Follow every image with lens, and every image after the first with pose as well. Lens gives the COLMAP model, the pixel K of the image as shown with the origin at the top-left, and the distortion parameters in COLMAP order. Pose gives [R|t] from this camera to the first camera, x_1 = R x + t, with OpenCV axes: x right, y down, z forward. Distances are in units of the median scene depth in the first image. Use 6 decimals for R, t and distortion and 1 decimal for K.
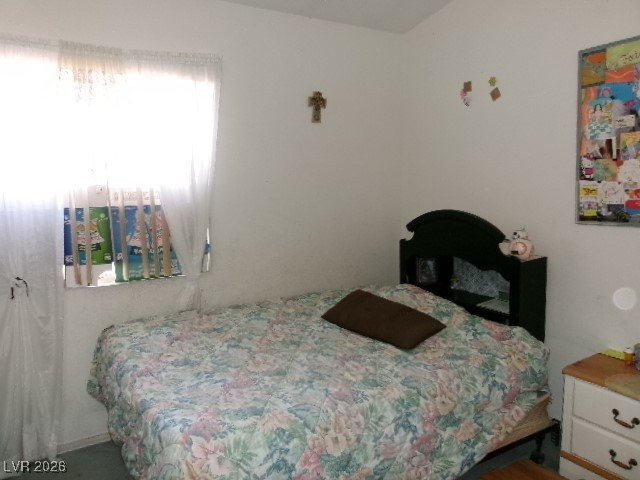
lens RADIAL K [[494.9, 0, 320.0], [0, 494.9, 240.0], [0, 0, 1]] dist [-0.042798, 0.068269]
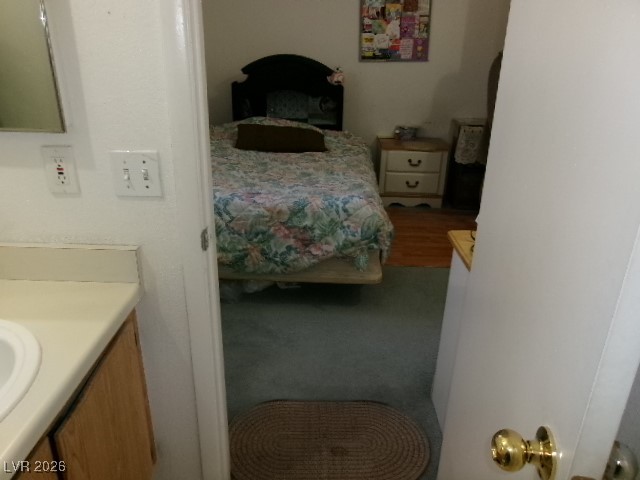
lens RADIAL K [[494.9, 0, 320.0], [0, 494.9, 240.0], [0, 0, 1]] dist [-0.042798, 0.068269]
pose [[0.525655, -0.291185, 0.799311, -1.062689], [0.084491, 0.952819, 0.291543, 0.044711], [-0.846491, -0.085717, 0.525457, 0.221690]]
